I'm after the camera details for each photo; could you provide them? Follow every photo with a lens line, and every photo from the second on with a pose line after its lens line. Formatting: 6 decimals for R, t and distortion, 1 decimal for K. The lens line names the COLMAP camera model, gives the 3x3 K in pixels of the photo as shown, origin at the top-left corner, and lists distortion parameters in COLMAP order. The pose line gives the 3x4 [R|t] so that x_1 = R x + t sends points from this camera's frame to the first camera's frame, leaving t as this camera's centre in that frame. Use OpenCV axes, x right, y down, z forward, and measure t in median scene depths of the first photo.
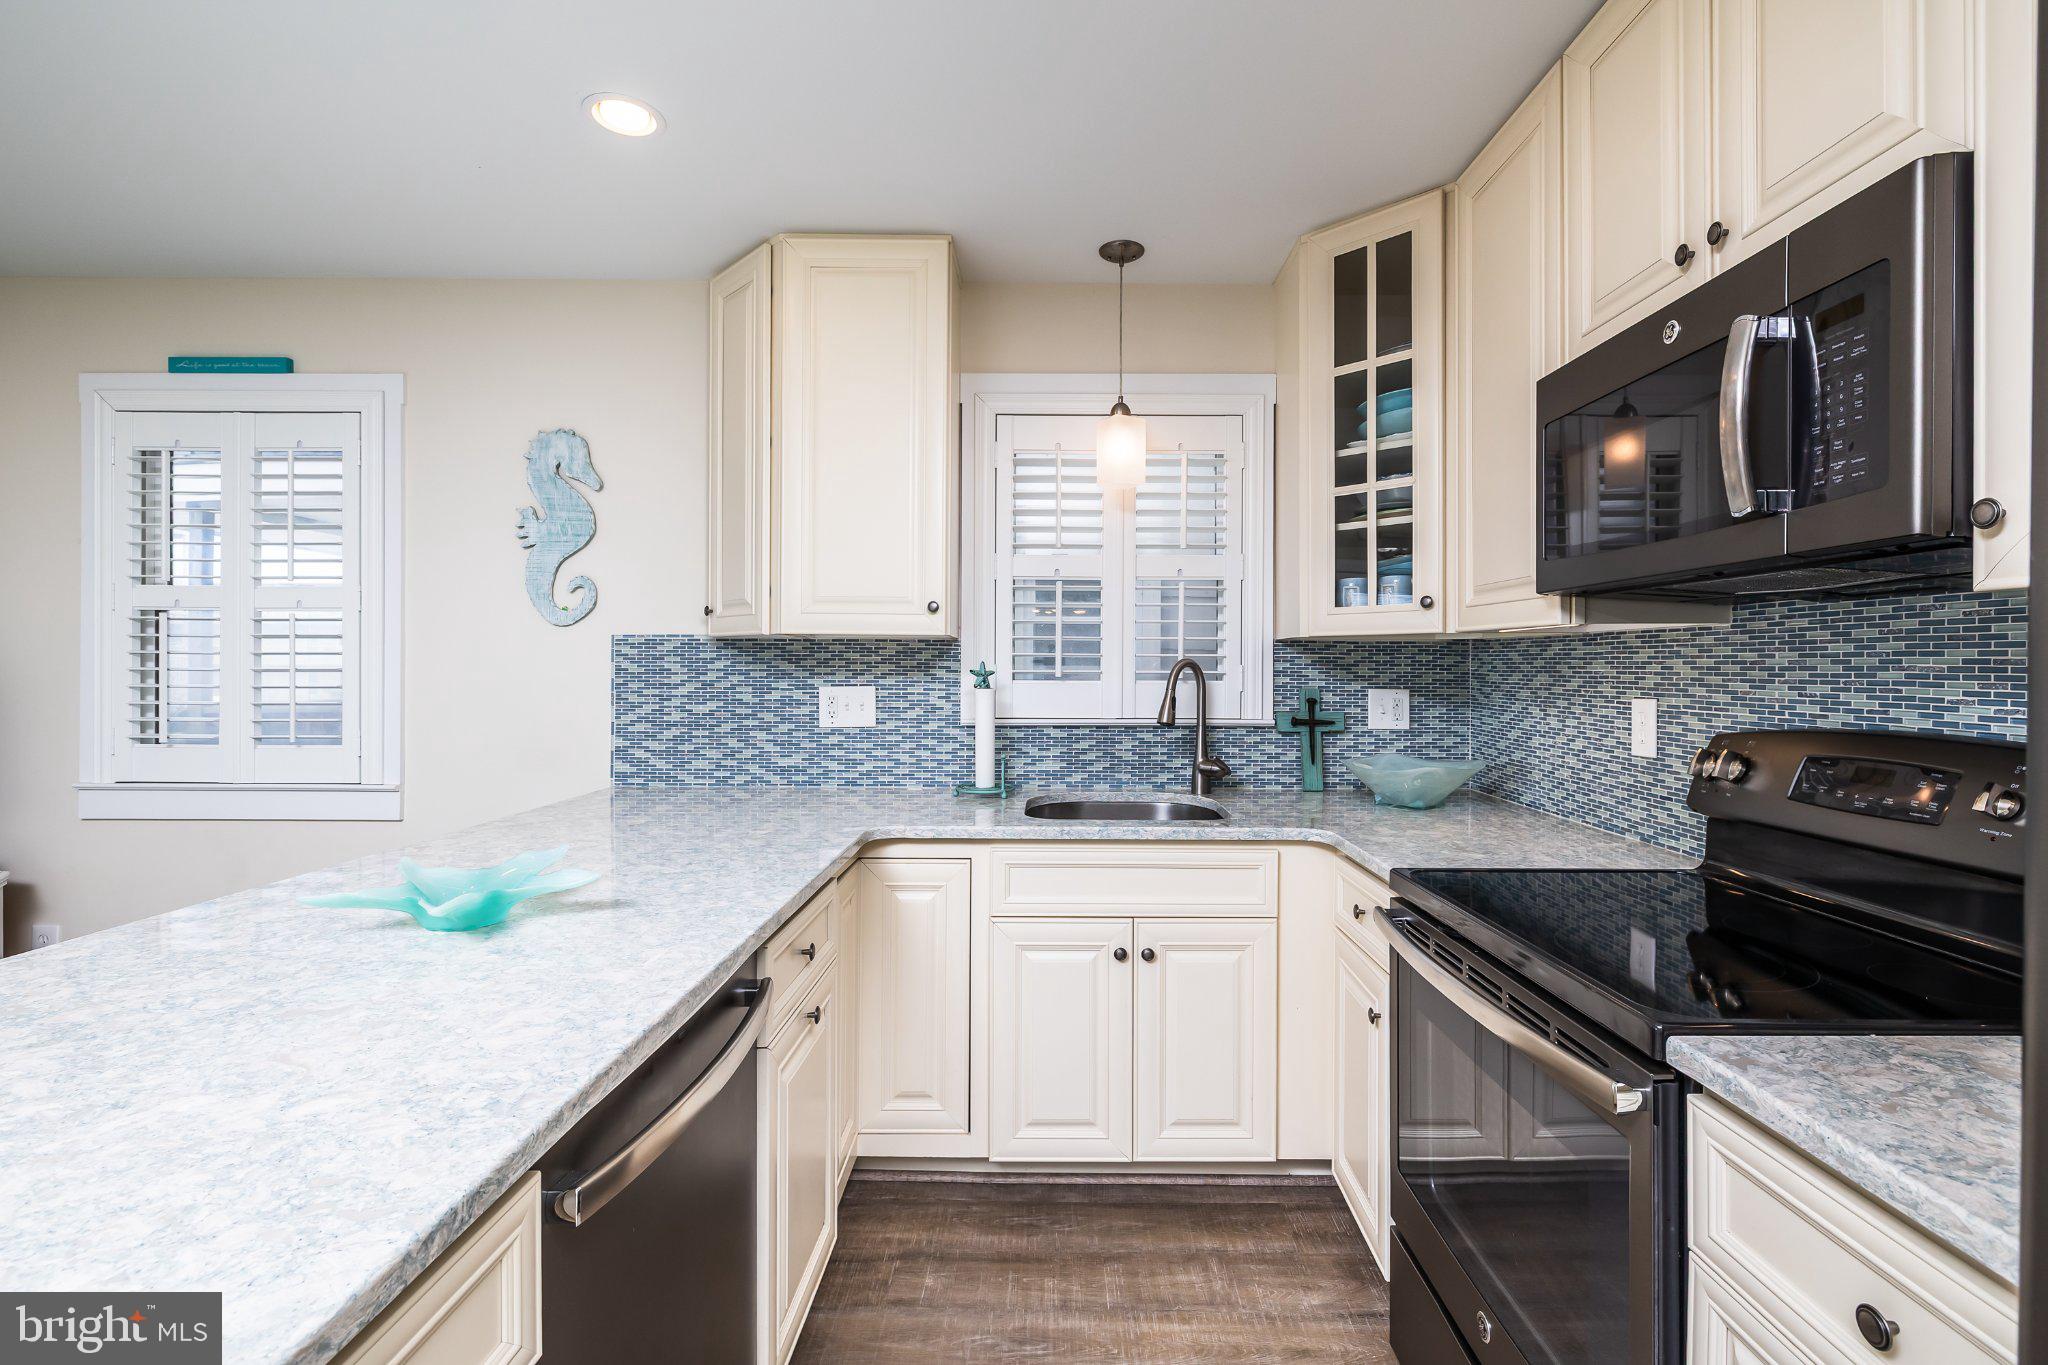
lens RADIAL K [[902.2, 0, 1058.7], [0, 902.2, 667.4], [0, 0, 1]] dist [-0.000813, -0.000015]
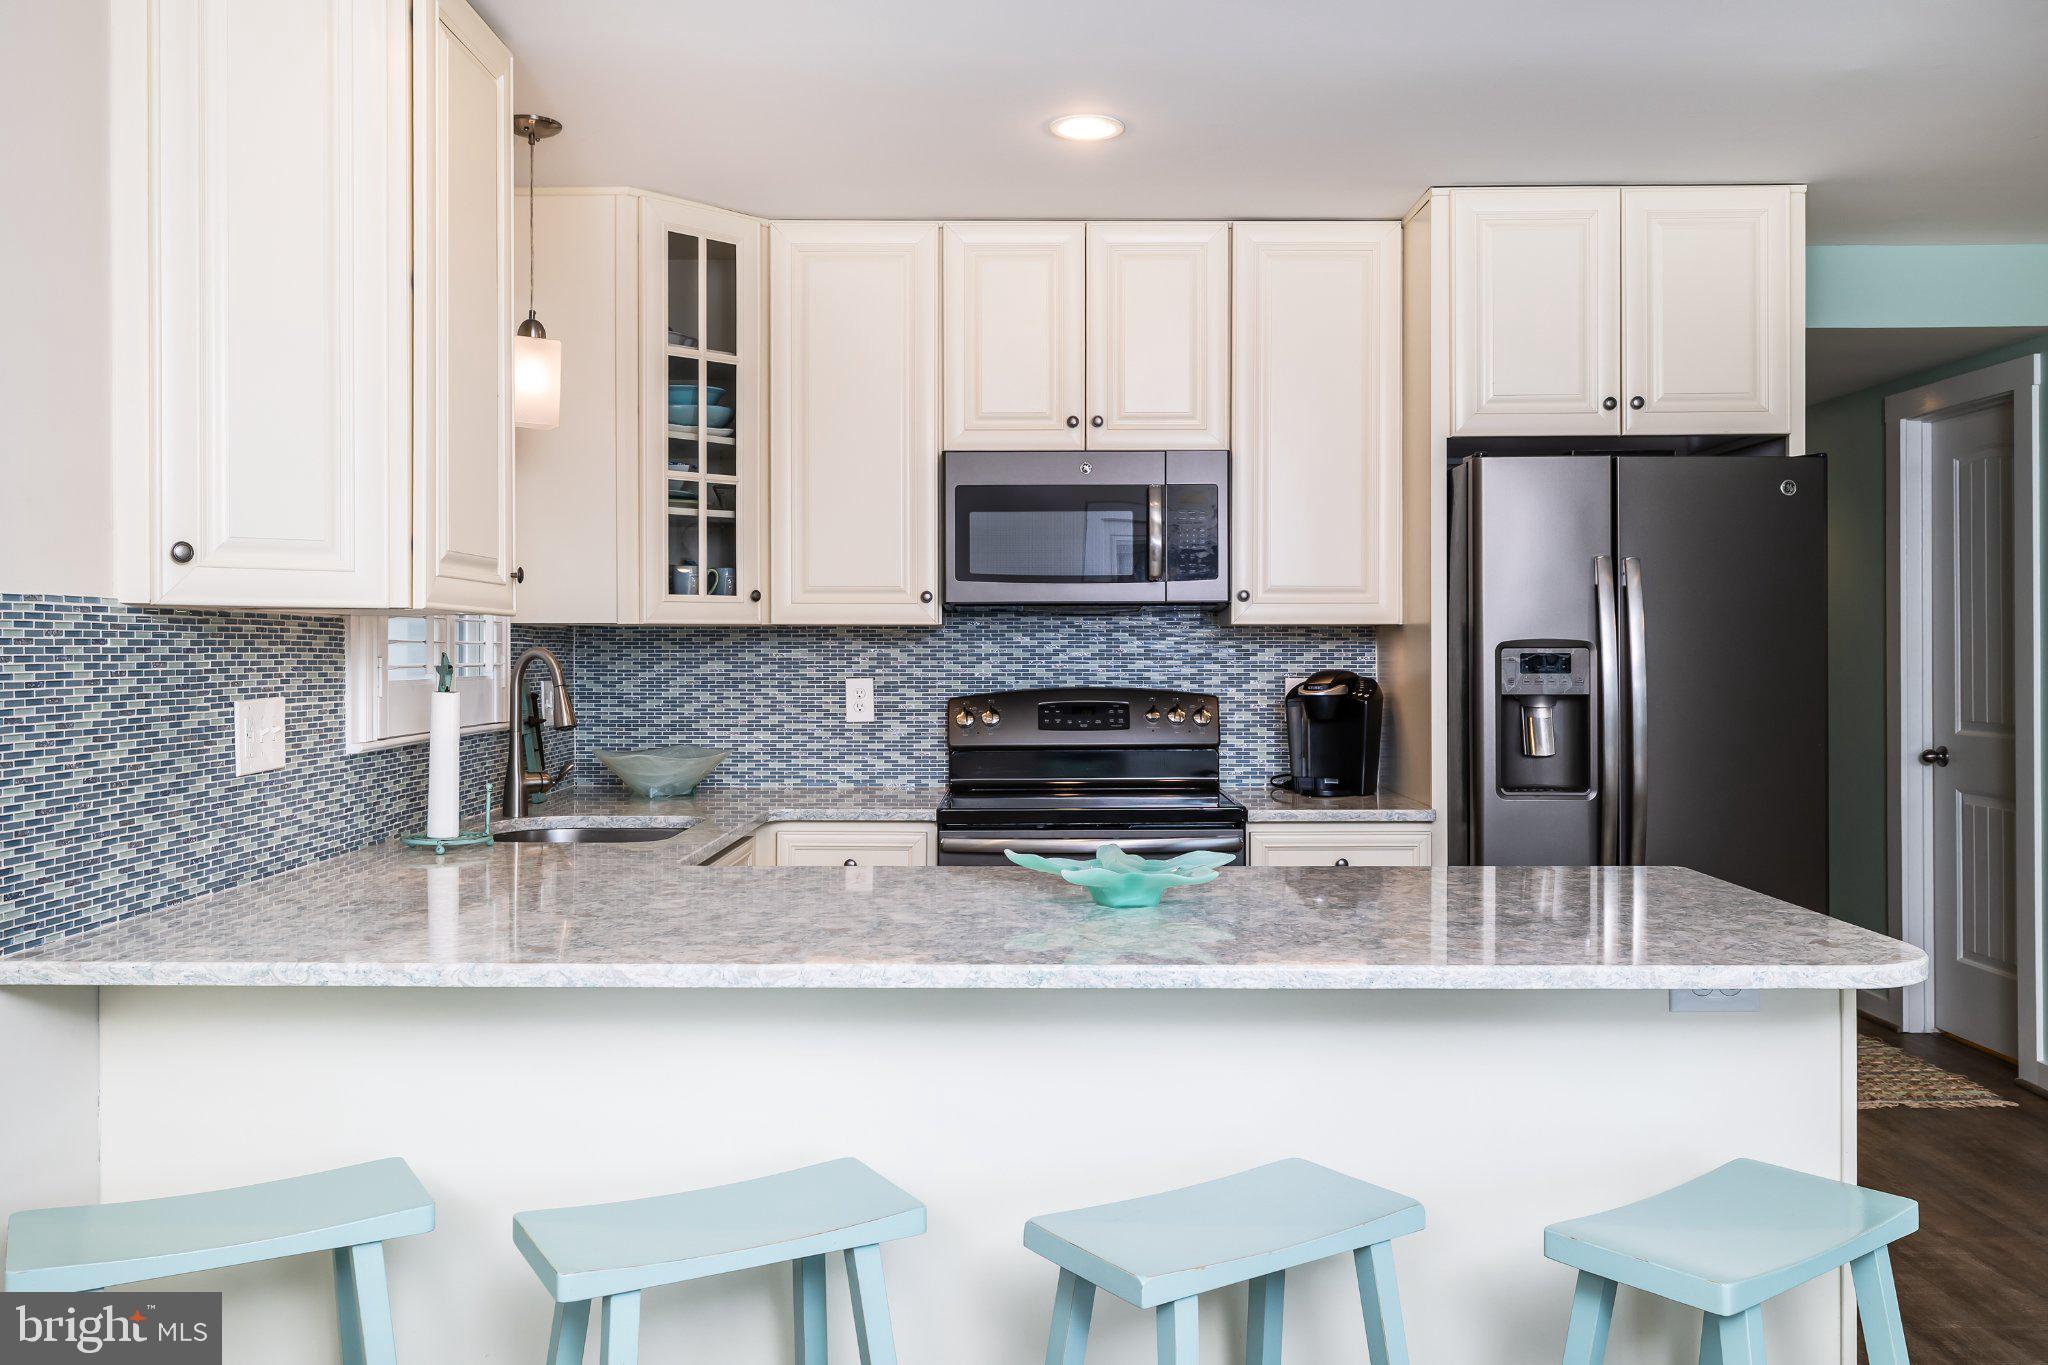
lens RADIAL K [[1624.6, 0, 1019.3], [0, 1624.6, 656.7], [0, 0, 1]] dist [0.002816, -0.001360]
pose [[0.015443, -0.009028, 0.999840, -1.250738], [0.002768, 0.999956, 0.008986, -0.012599], [-0.999877, 0.002628, 0.015467, 0.529261]]
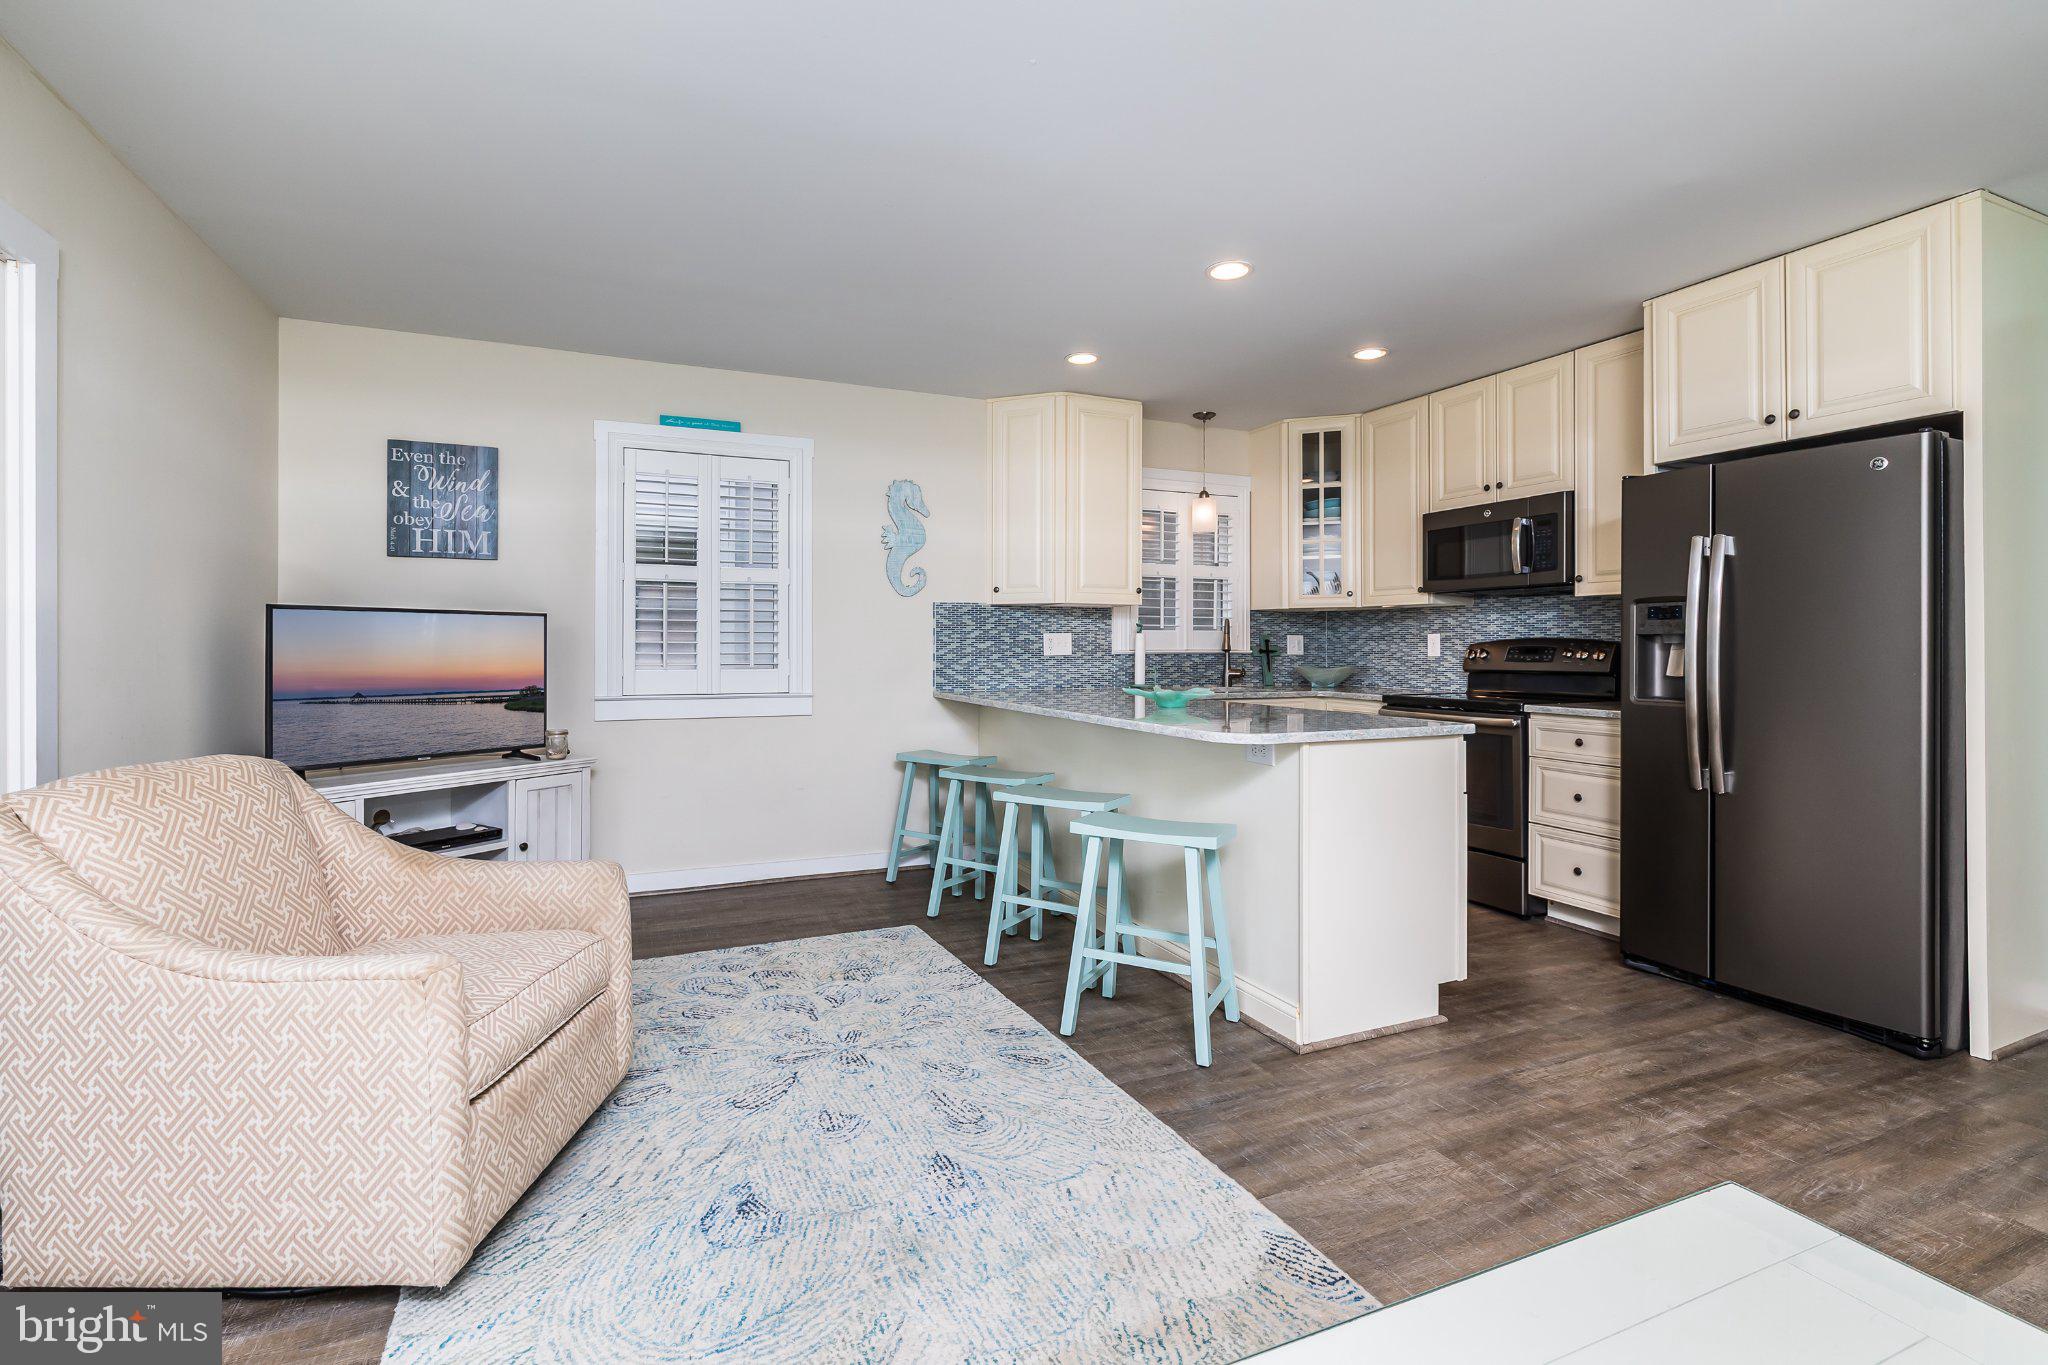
lens RADIAL K [[913.6, 0, 1000.6], [0, 913.6, 647.0], [0, 0, 1]] dist [-0.000208, 0.000055]
pose [[0.920885, -0.003091, 0.389823, -1.072437], [0.002689, 0.999995, 0.001576, 0.046956], [-0.389826, -0.000404, 0.920888, -0.648770]]
